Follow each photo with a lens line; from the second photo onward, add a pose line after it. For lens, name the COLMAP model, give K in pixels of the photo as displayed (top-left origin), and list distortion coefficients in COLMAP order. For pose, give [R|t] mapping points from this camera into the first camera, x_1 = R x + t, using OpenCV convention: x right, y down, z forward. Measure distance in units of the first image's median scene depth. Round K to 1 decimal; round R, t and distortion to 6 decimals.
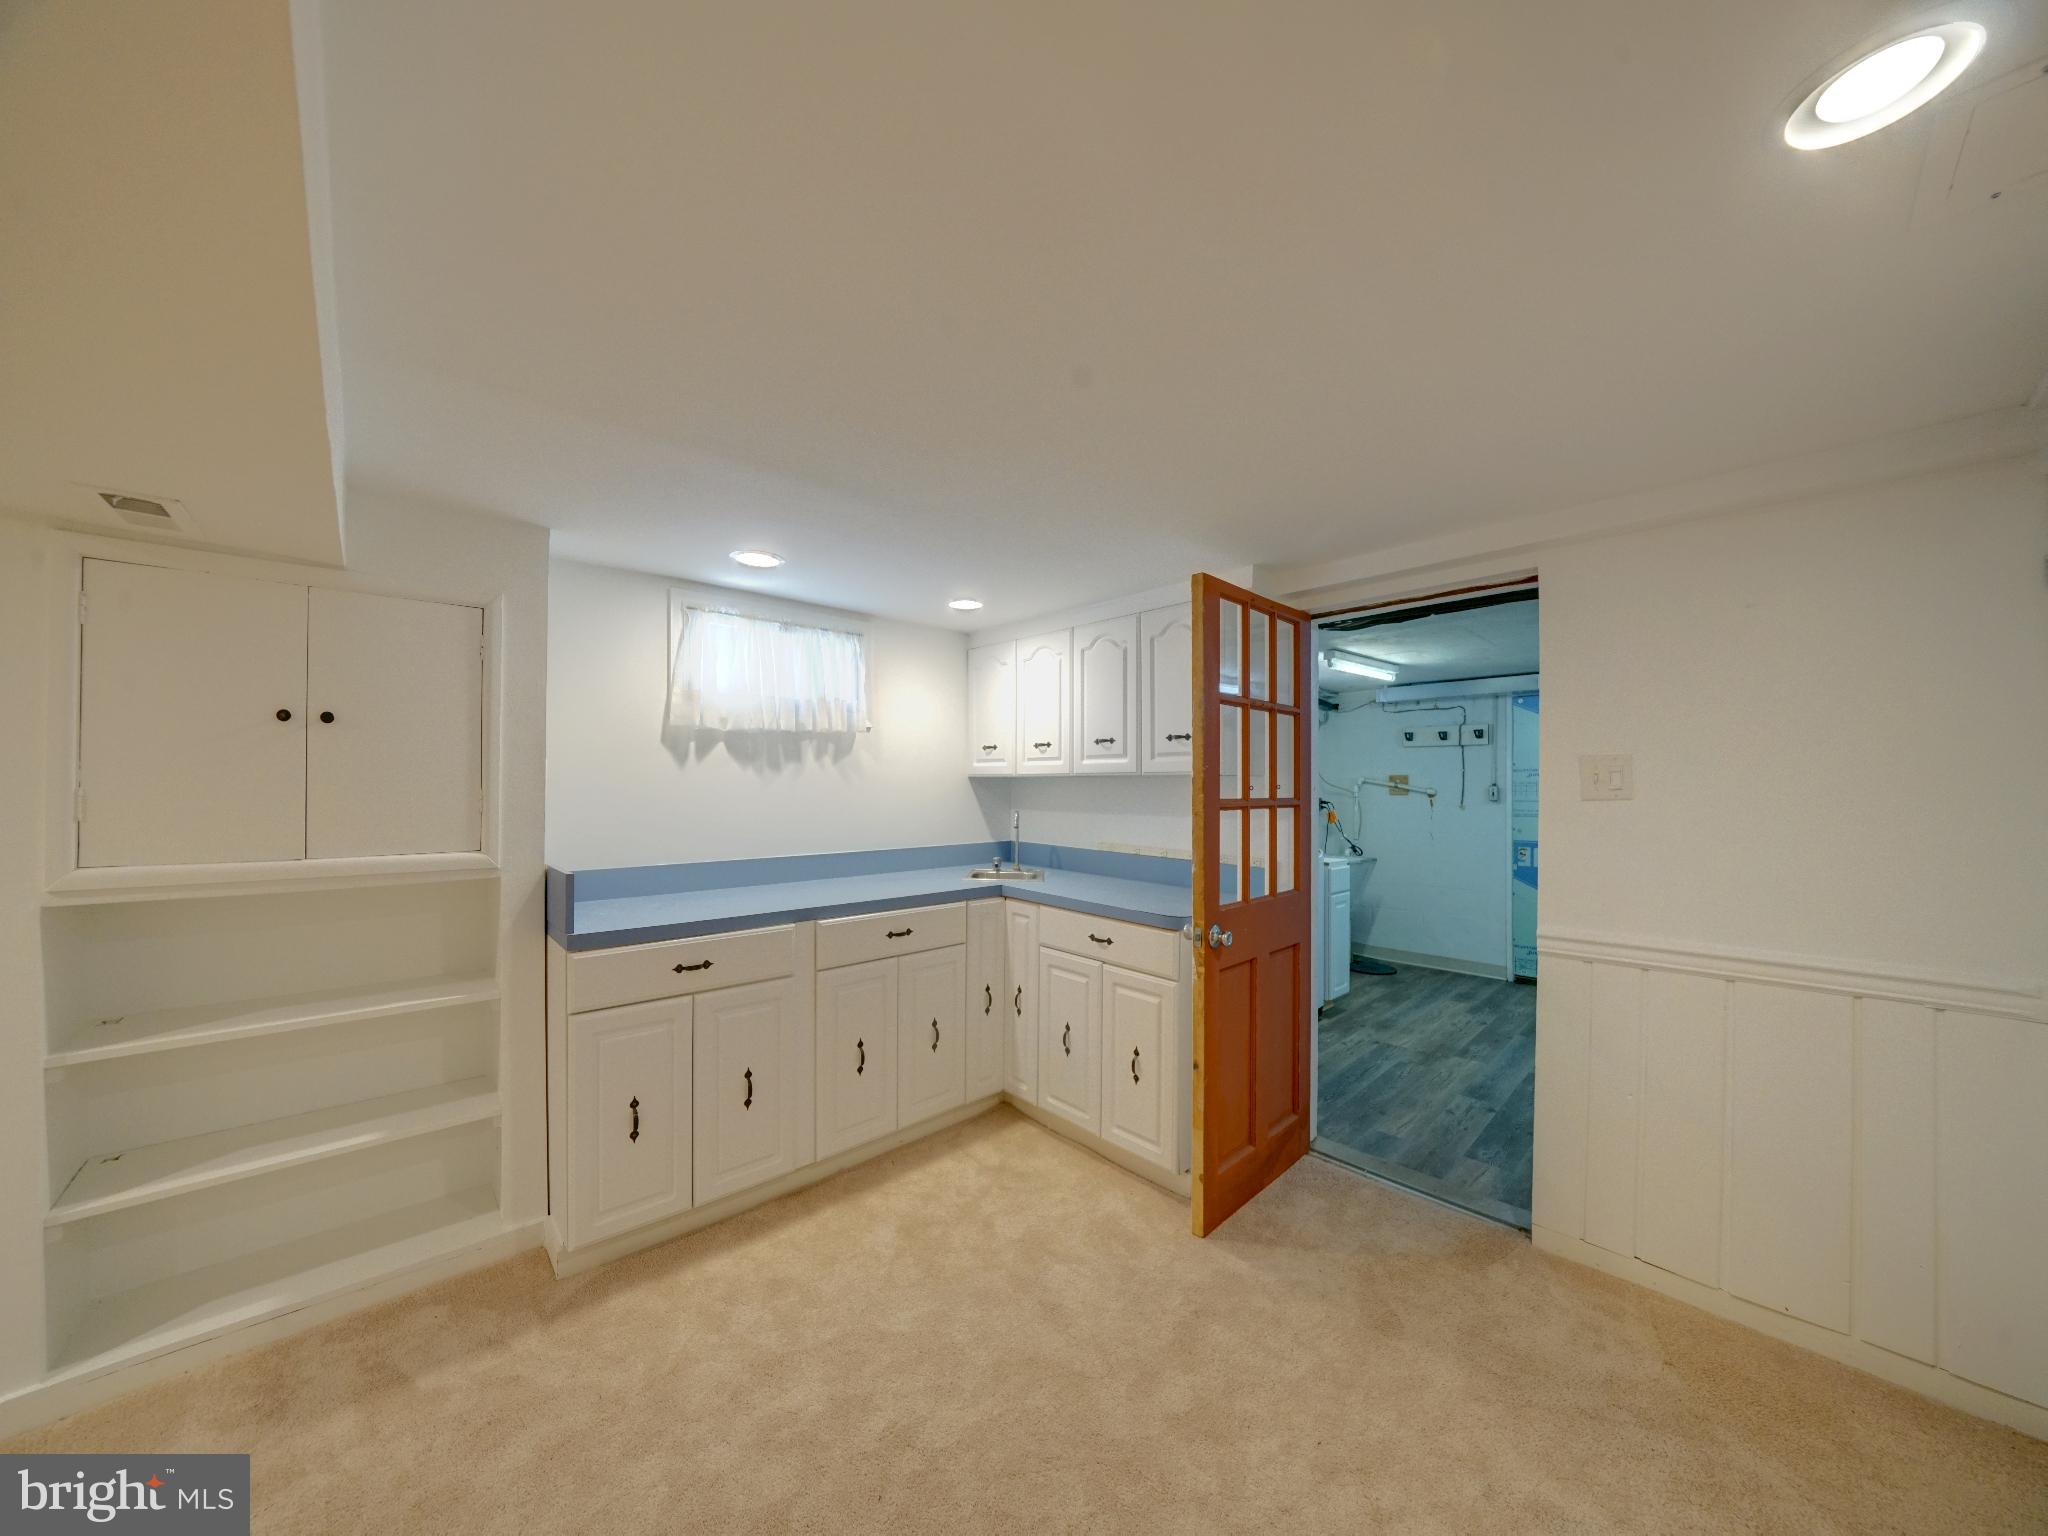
lens RADIAL K [[695.1, 0, 1047.7], [0, 695.1, 782.9], [0, 0, 1]] dist [-0.009993, -0.000012]
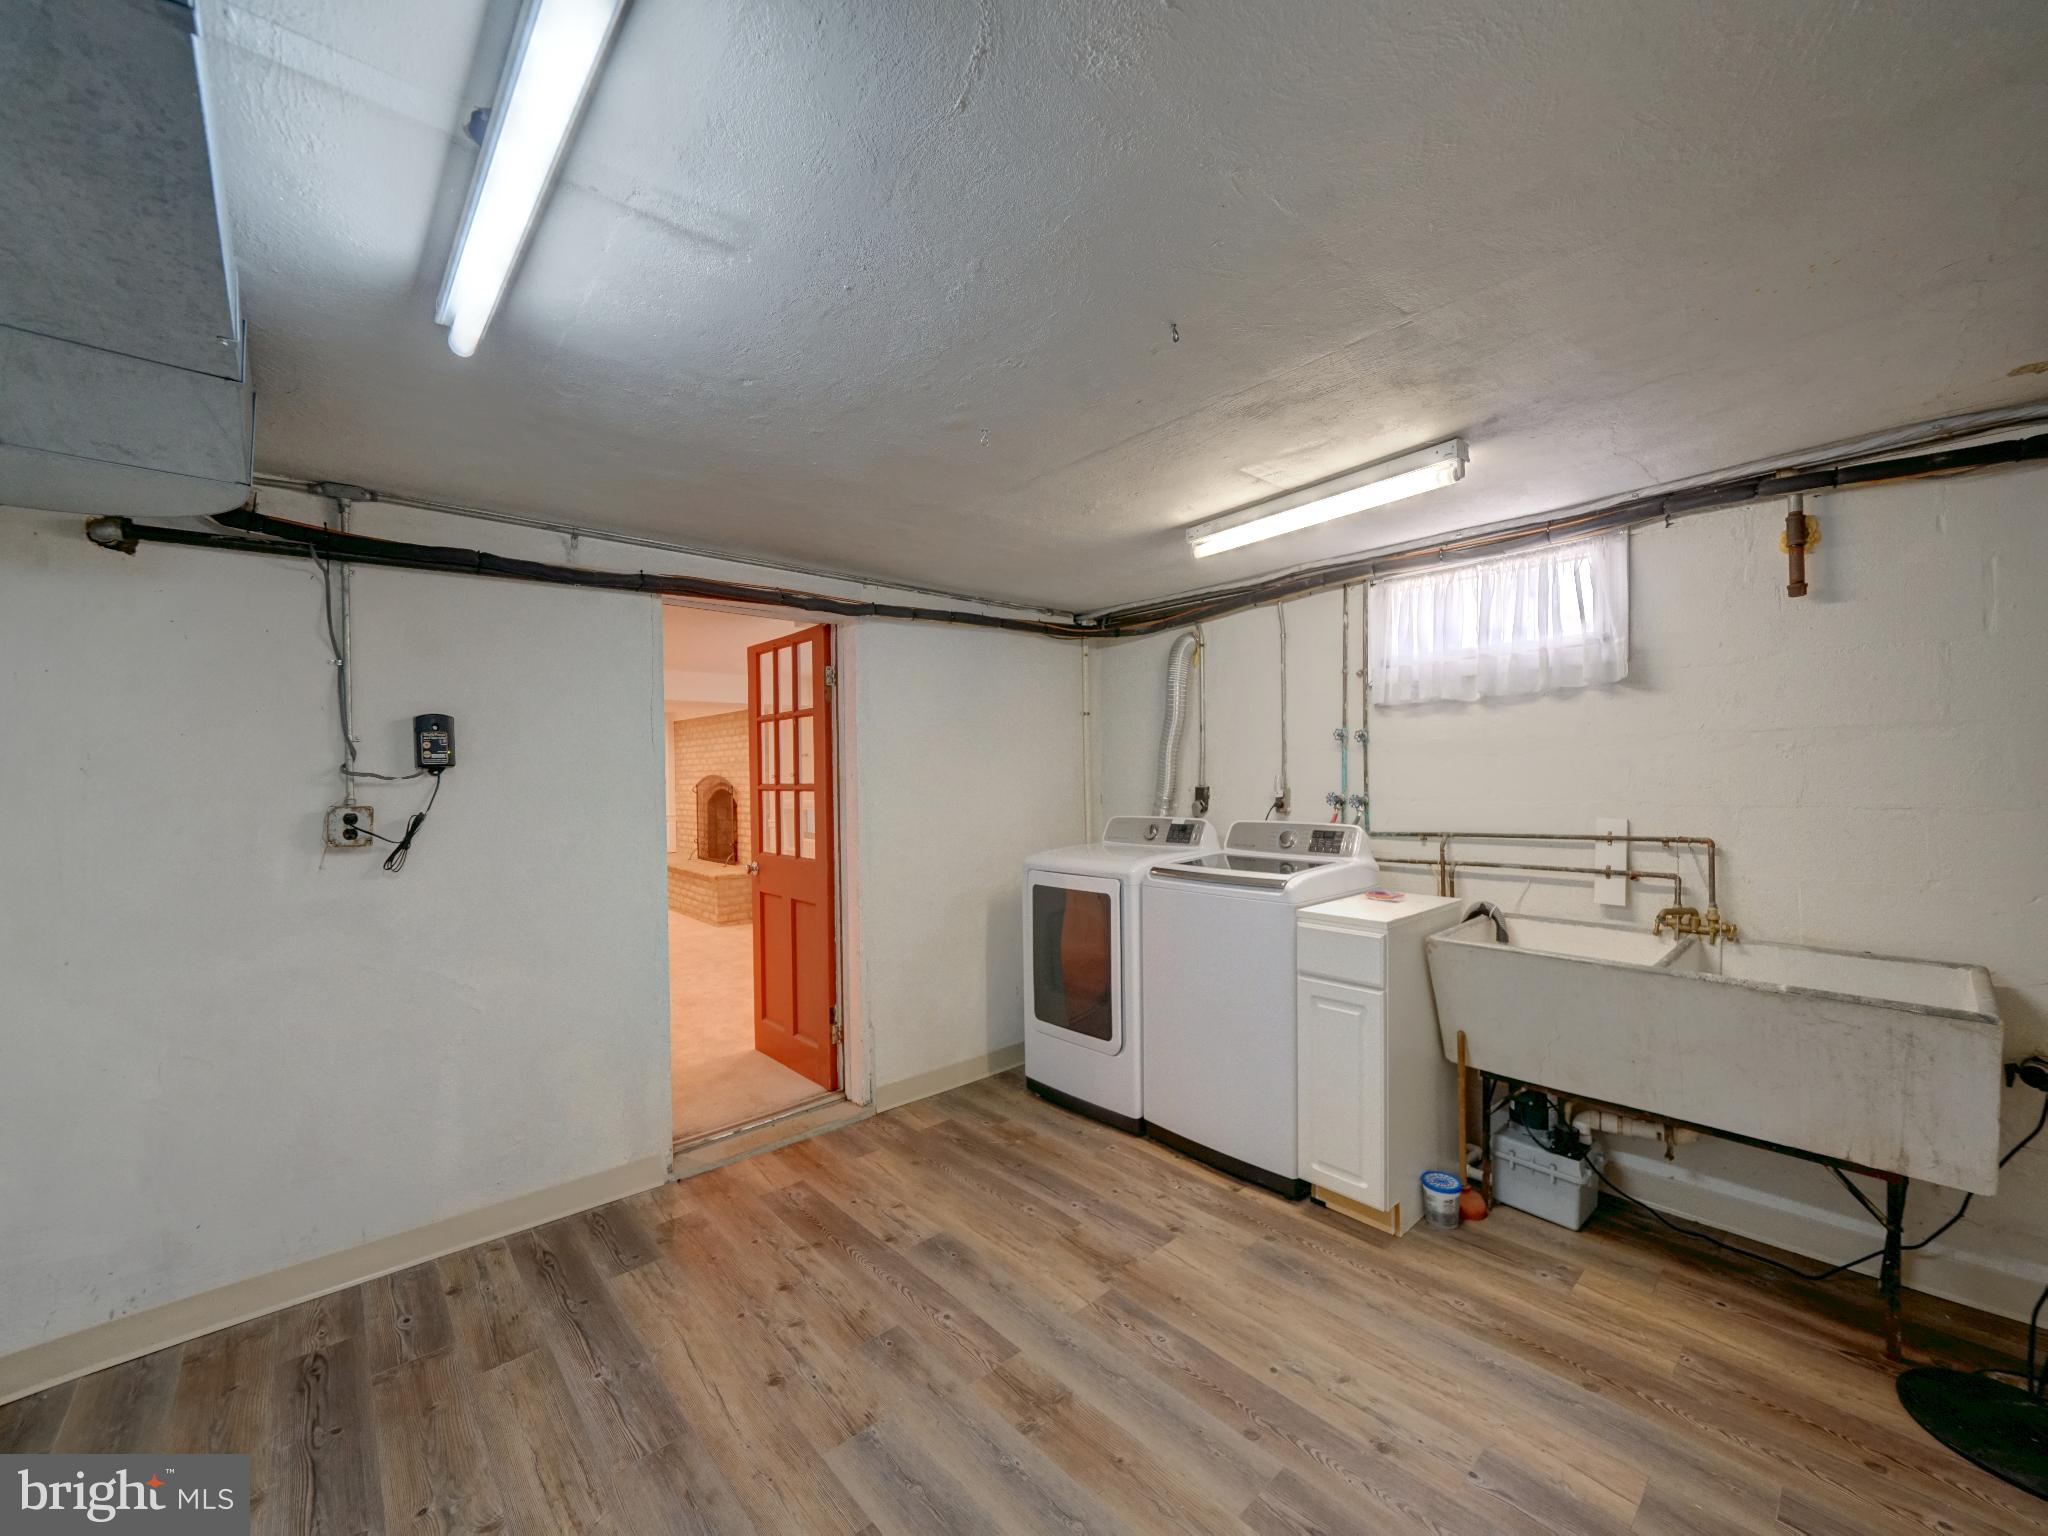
lens RADIAL K [[801.6, 0, 1030.3], [0, 801.6, 774.2], [0, 0, 1]] dist [-0.004913, -0.000117]
pose [[-0.034060, -0.001339, -0.999419, 0.840621], [0.024990, 0.999685, -0.002191, 0.008487], [0.999107, -0.025050, -0.034016, 0.689415]]
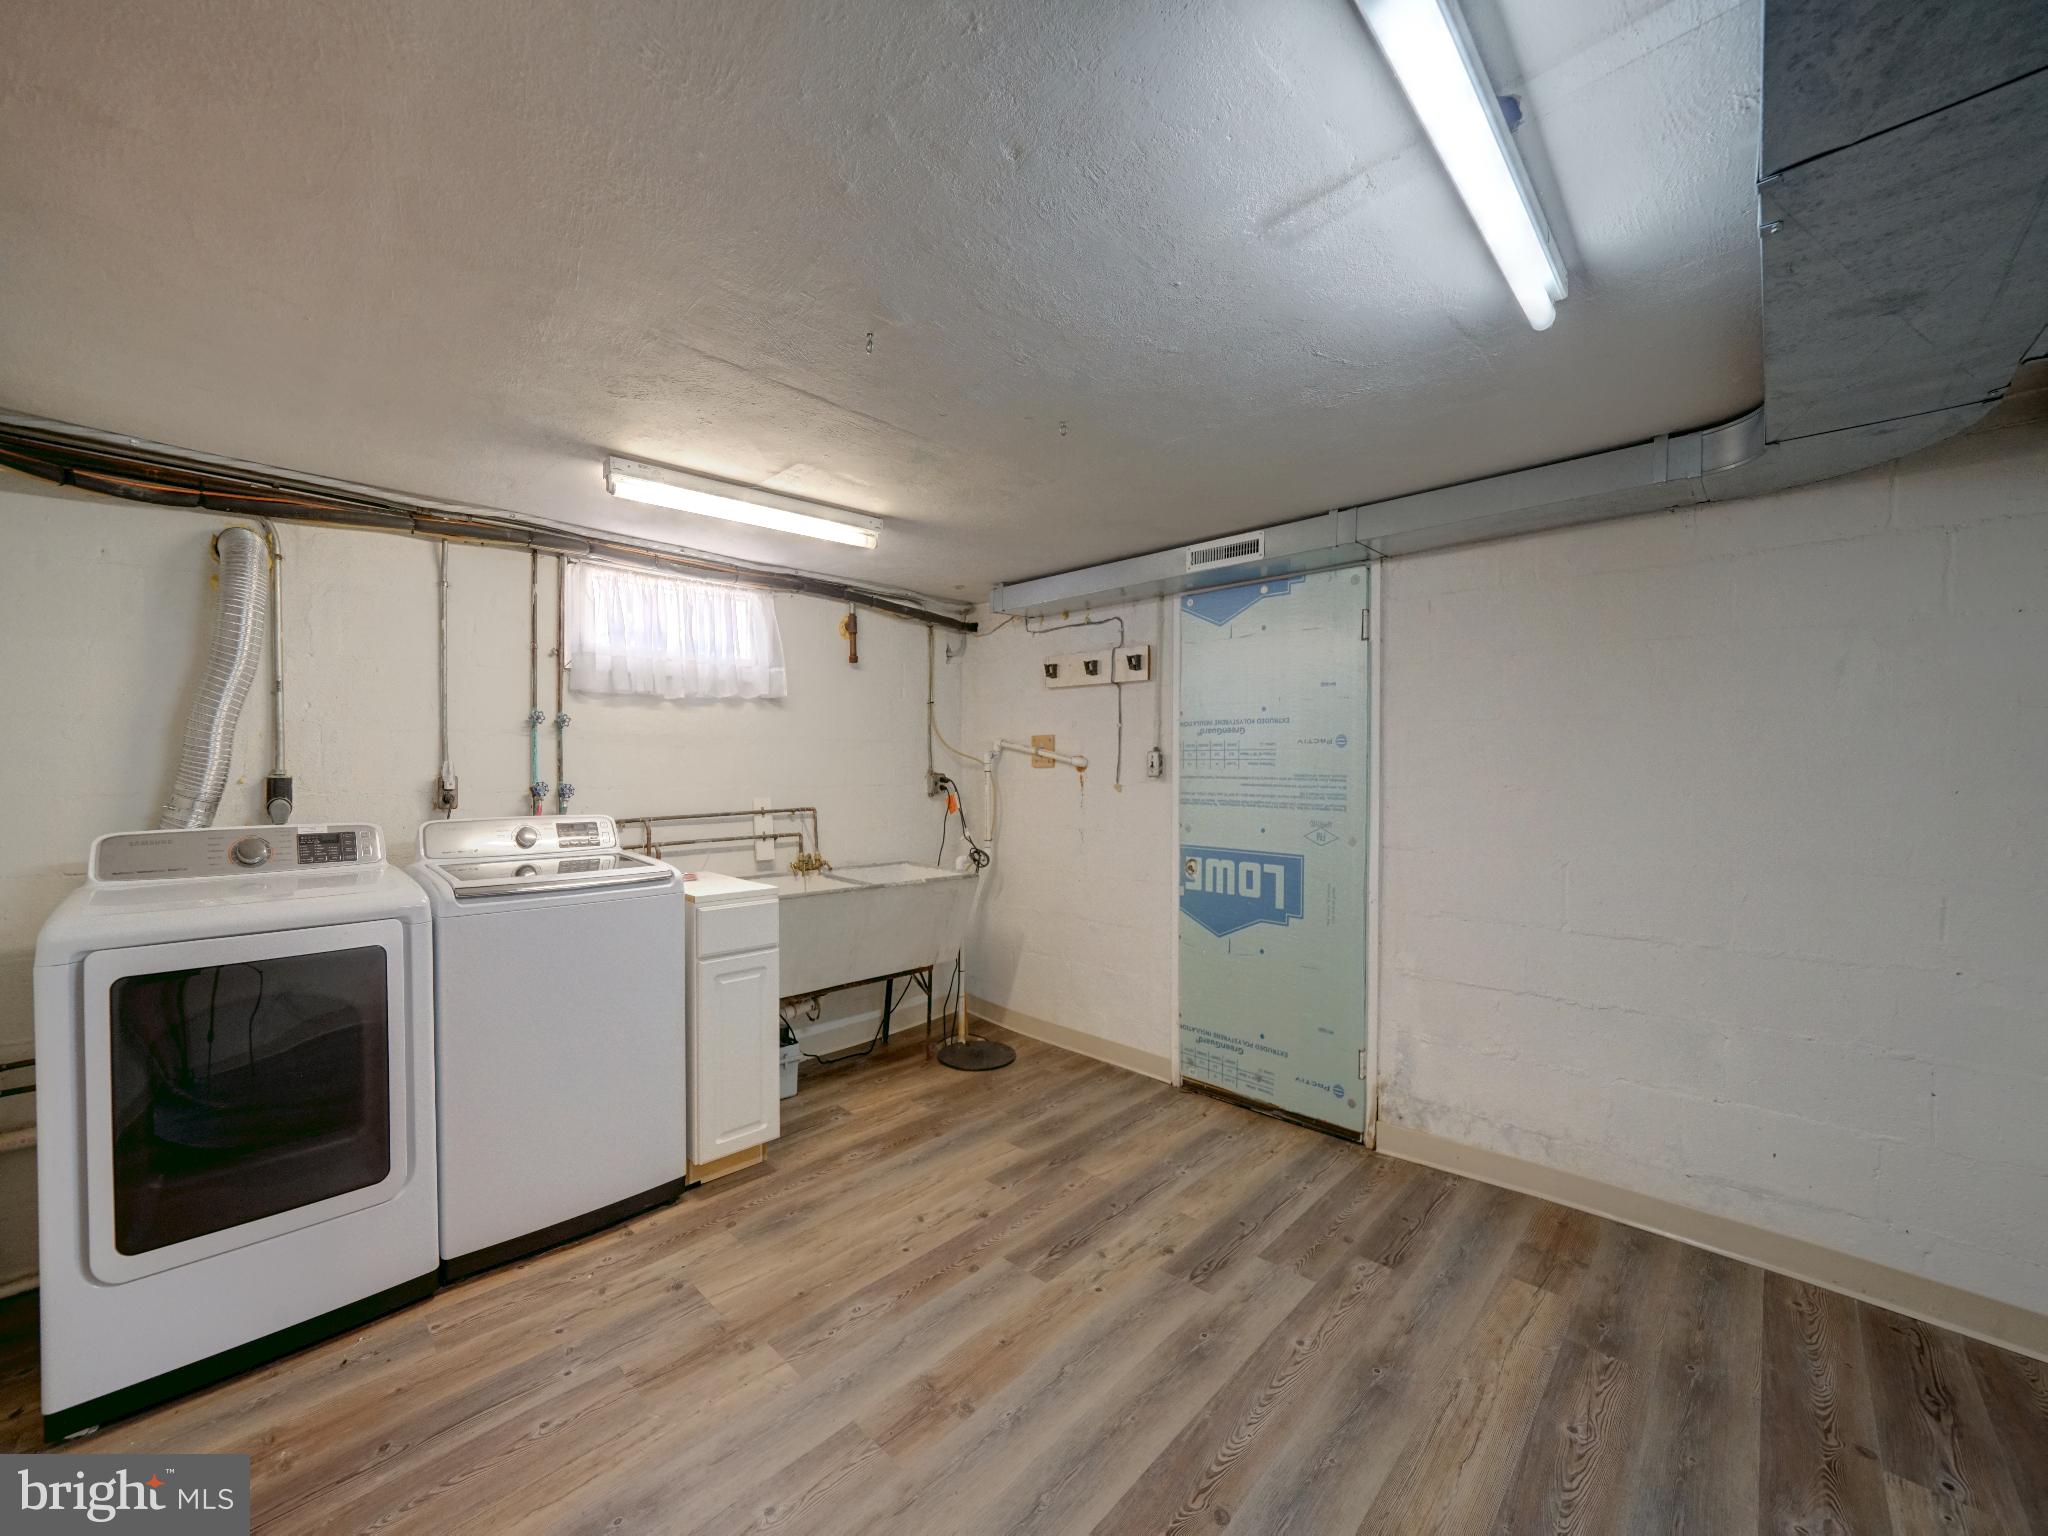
lens RADIAL K [[773.4, 0, 1016.6], [0, 773.4, 775.6], [0, 0, 1]] dist [-0.010471, 0.000353]
pose [[0.999721, -0.000213, 0.023629, 0.522743], [-0.000245, 0.999812, 0.019368, 0.012547], [-0.023629, -0.019368, 0.999533, 0.359507]]
